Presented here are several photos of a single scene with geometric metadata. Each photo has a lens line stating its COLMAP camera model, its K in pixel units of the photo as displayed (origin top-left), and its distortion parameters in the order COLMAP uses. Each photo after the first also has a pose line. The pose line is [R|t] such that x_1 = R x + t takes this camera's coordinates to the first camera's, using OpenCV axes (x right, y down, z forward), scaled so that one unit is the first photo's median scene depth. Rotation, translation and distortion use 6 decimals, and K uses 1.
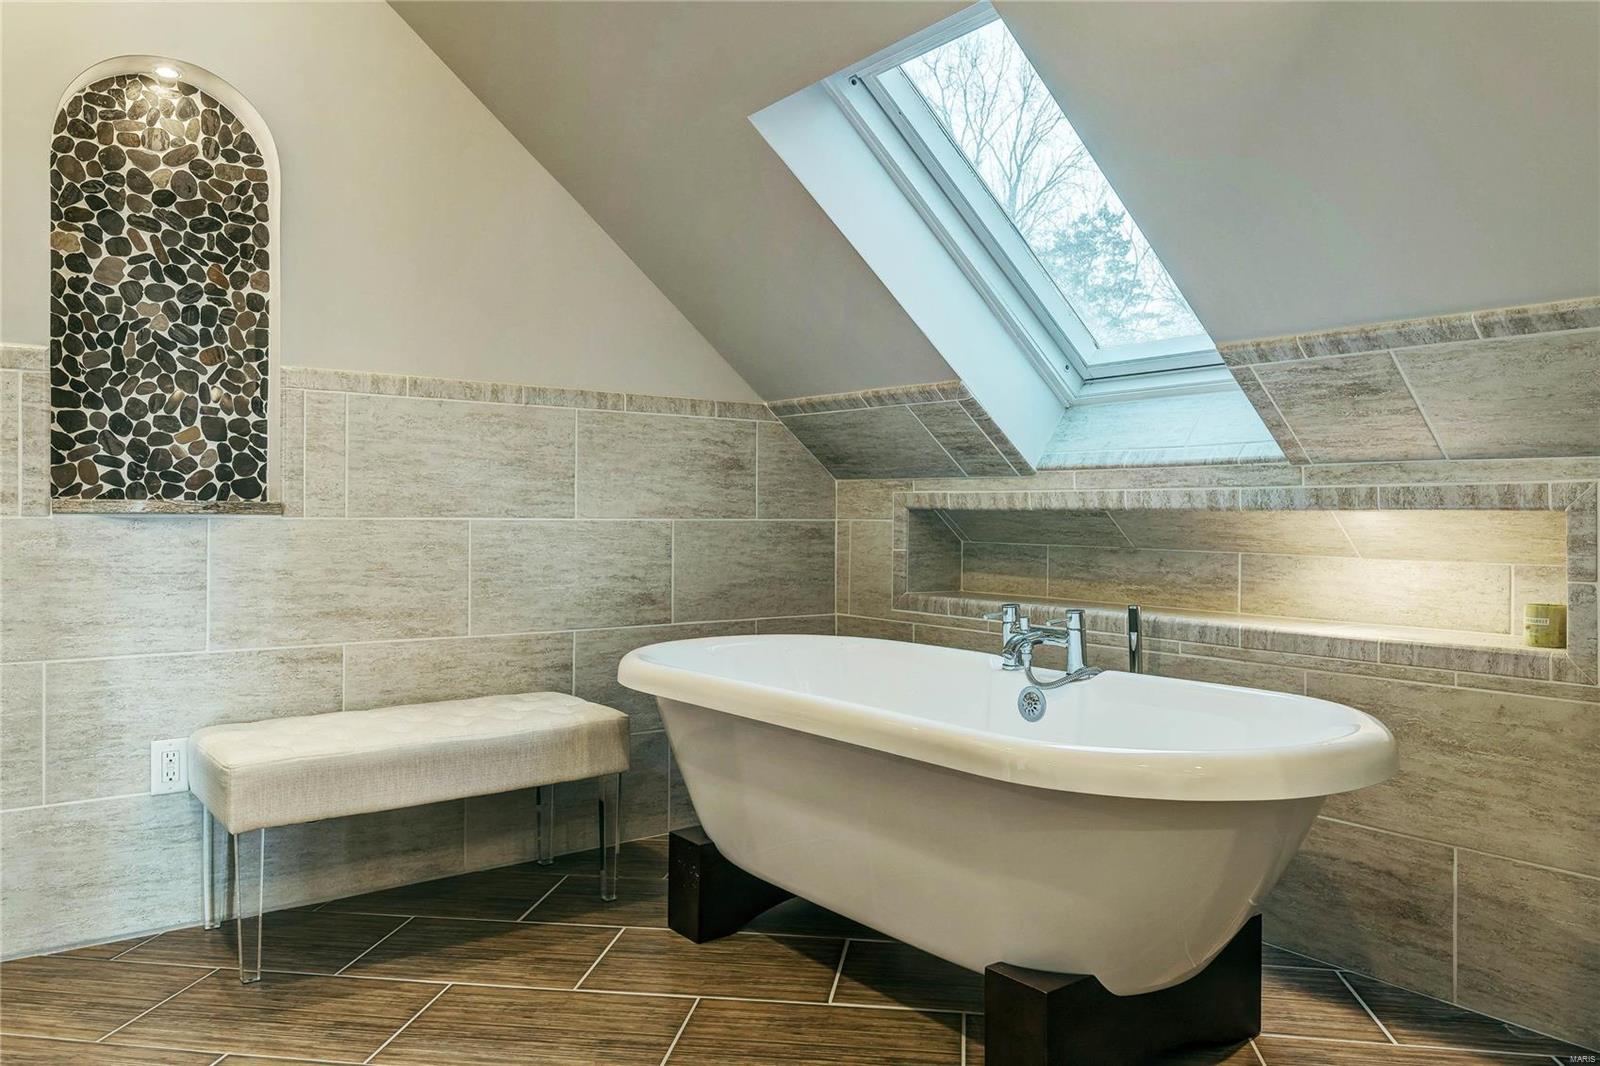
lens RADIAL K [[1121.2, 0, 801.5], [0, 1121.2, 526.2], [0, 0, 1]] dist [-0.001051, 0.009443]
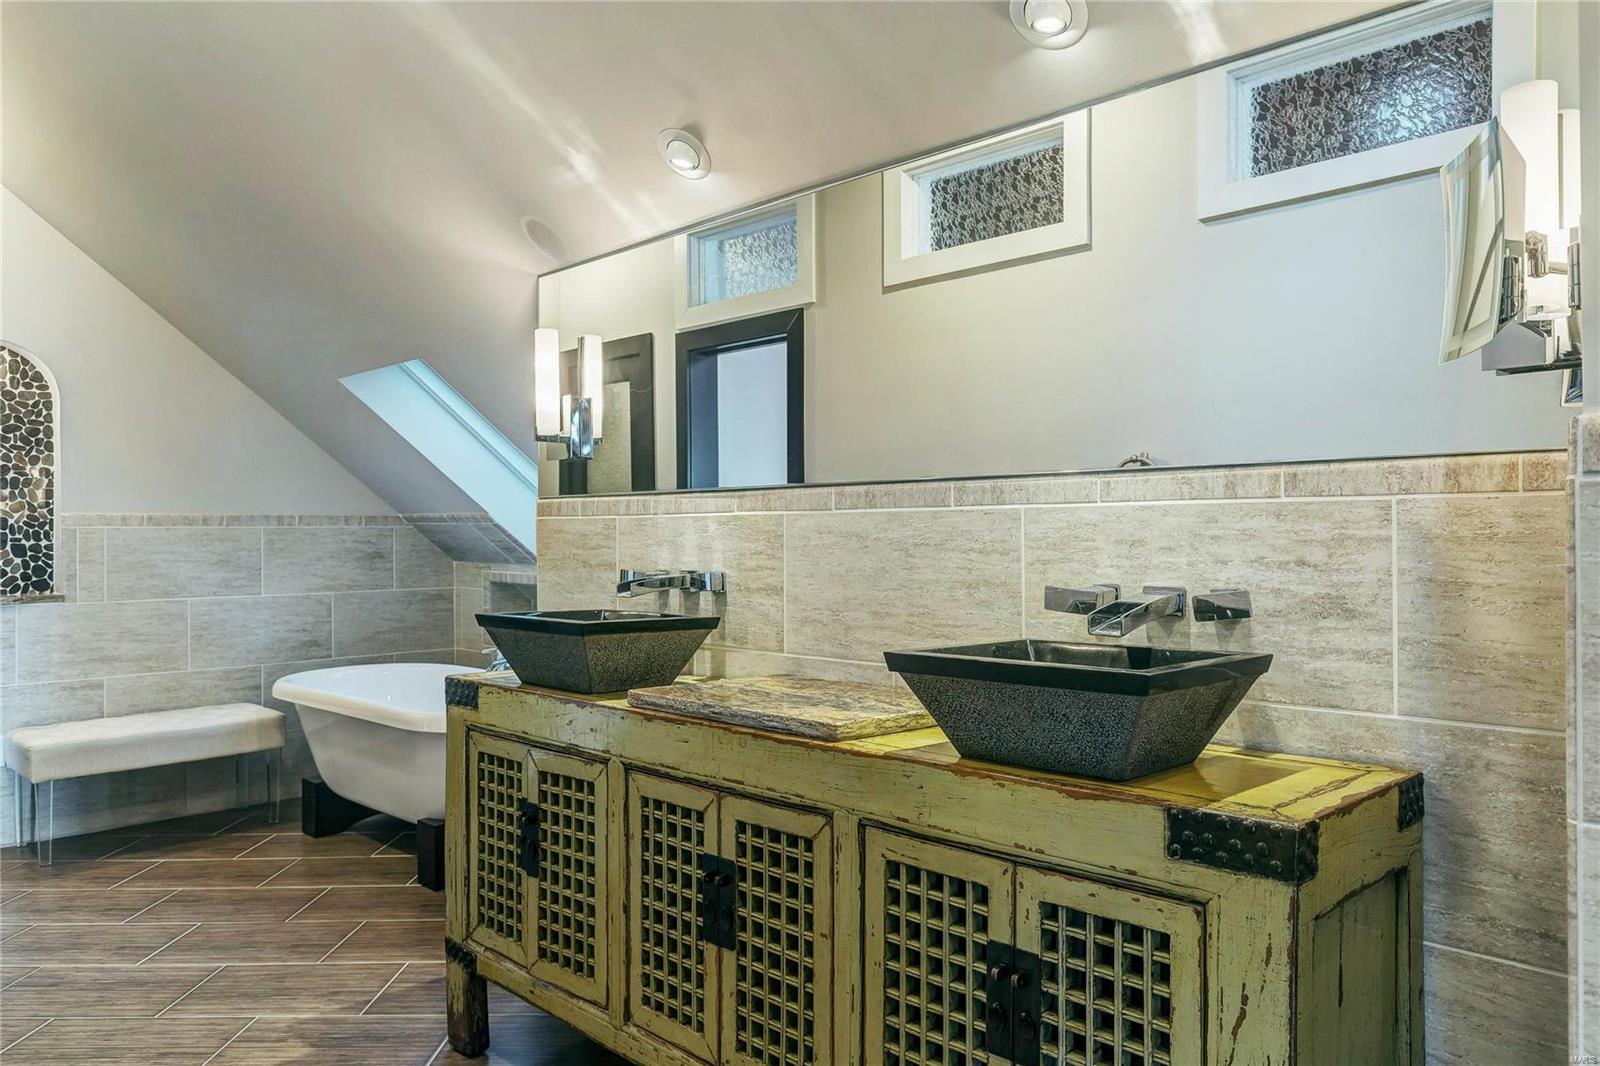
lens RADIAL K [[1121.2, 0, 797.6], [0, 1121.2, 538.0], [0, 0, 1]] dist [-0.001051, 0.009443]
pose [[0.991048, -0.013787, 0.132796, 0.383651], [0.014515, 0.999884, -0.004519, -0.077799], [-0.132718, 0.006407, 0.991133, -0.771126]]
